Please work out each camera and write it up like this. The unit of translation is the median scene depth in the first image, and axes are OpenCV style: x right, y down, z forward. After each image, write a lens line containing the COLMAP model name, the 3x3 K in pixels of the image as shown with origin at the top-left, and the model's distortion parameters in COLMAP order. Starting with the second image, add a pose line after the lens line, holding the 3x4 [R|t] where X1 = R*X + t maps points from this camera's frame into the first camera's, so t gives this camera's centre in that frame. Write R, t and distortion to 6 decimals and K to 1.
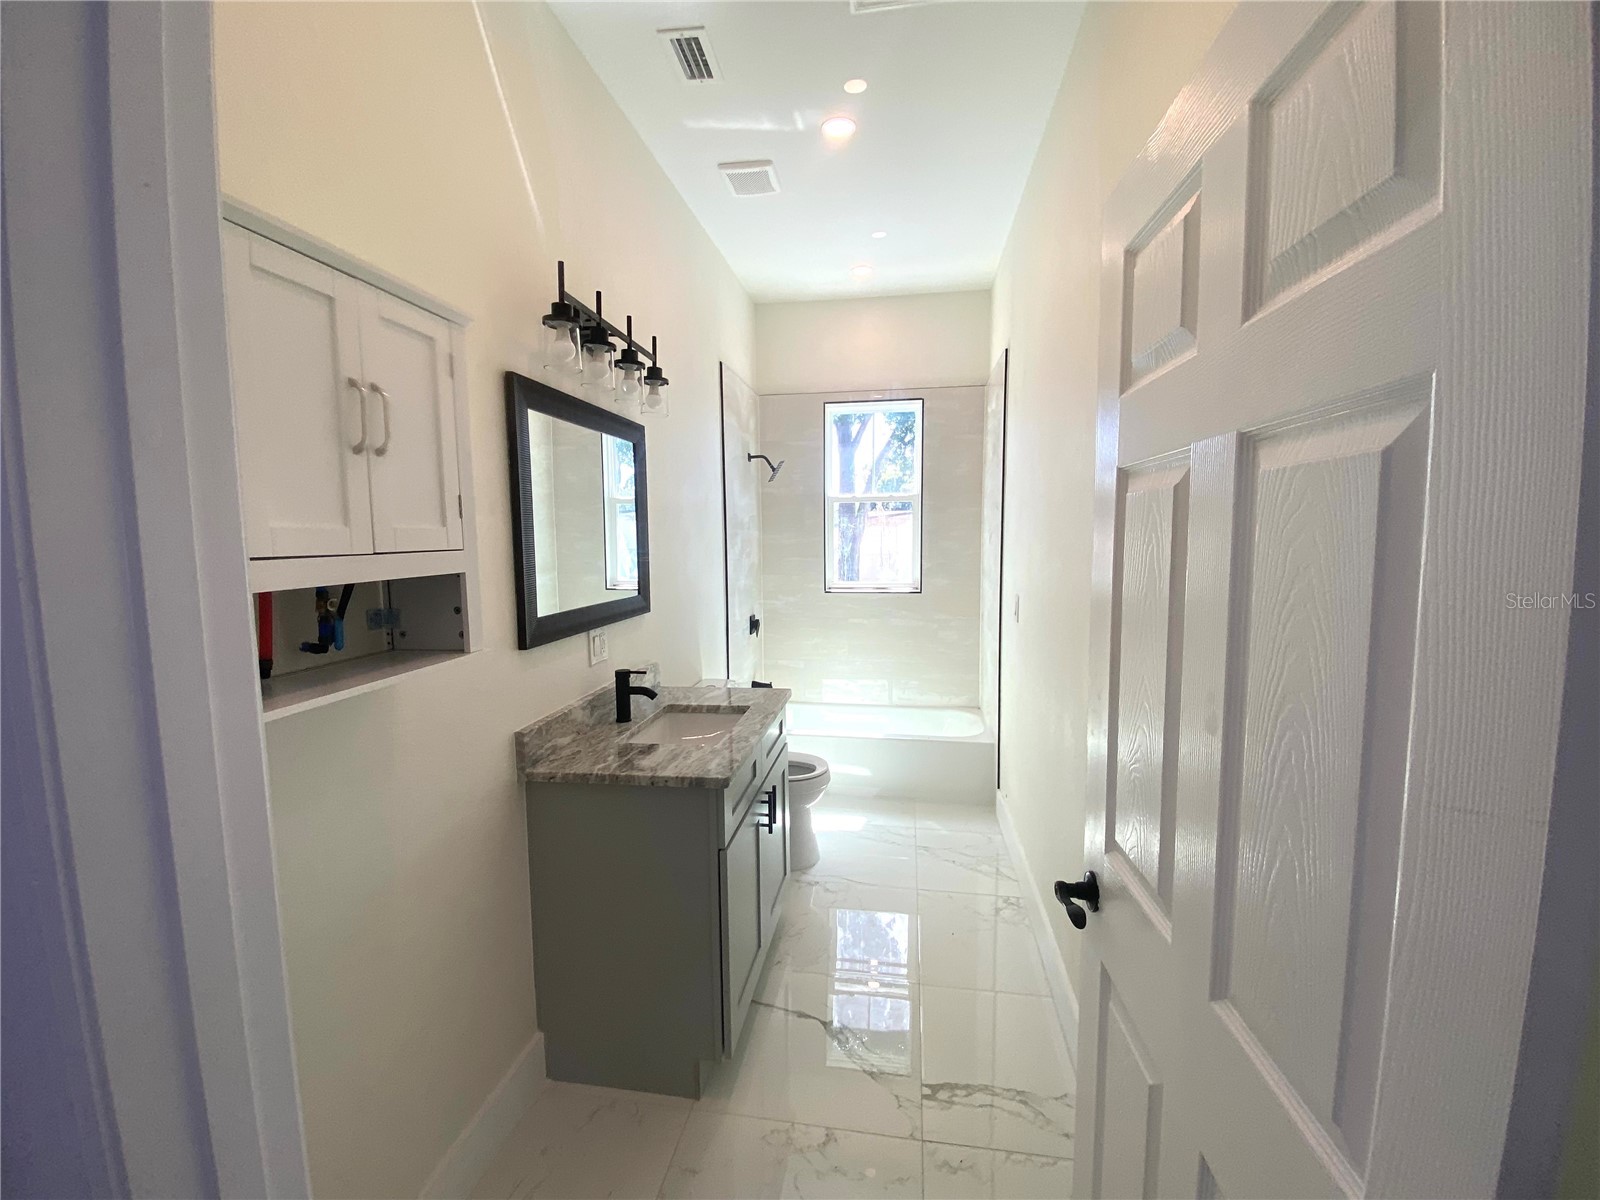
lens RADIAL K [[670.3, 0, 797.0], [0, 670.3, 596.8], [0, 0, 1]] dist [0.029376, -0.025418]
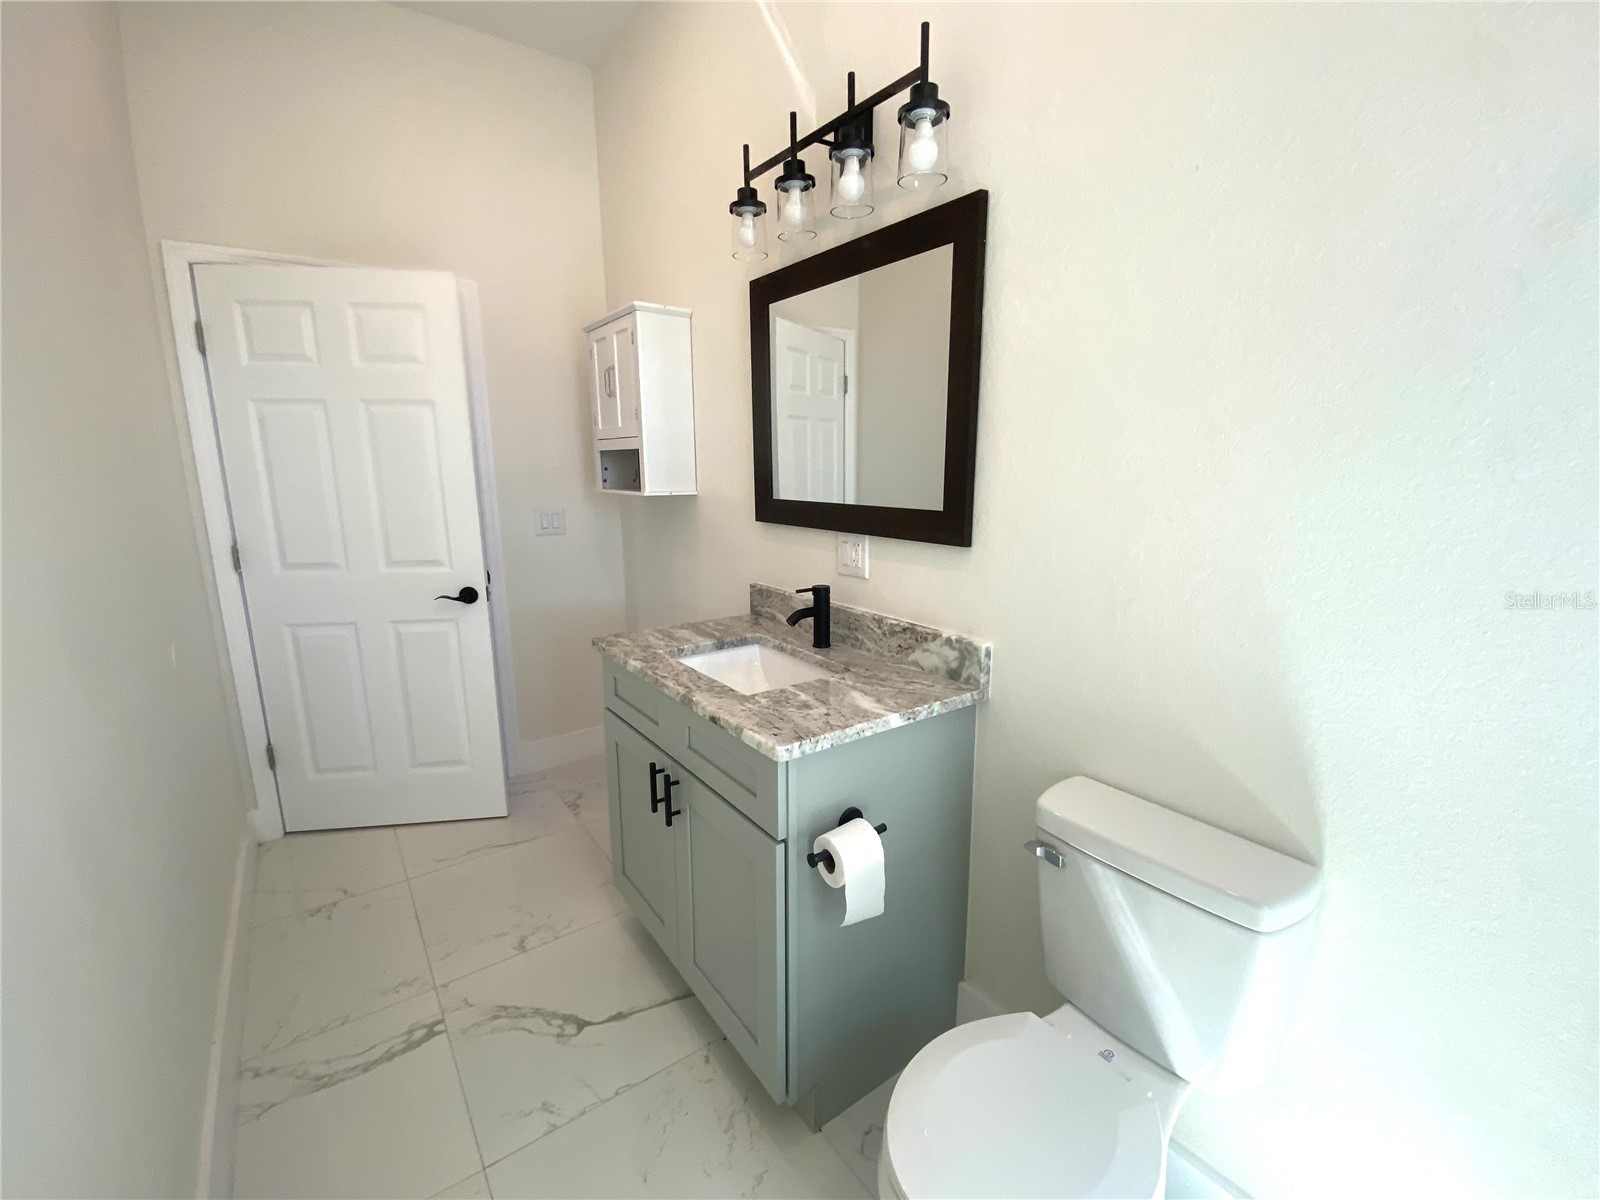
lens RADIAL K [[670.3, 0, 797.0], [0, 670.3, 596.8], [0, 0, 1]] dist [0.029376, -0.025418]
pose [[-0.699493, 0.155058, -0.697614, 0.401113], [-0.056216, 0.961213, 0.270016, -0.115978], [0.712425, 0.228091, -0.663646, 1.819607]]
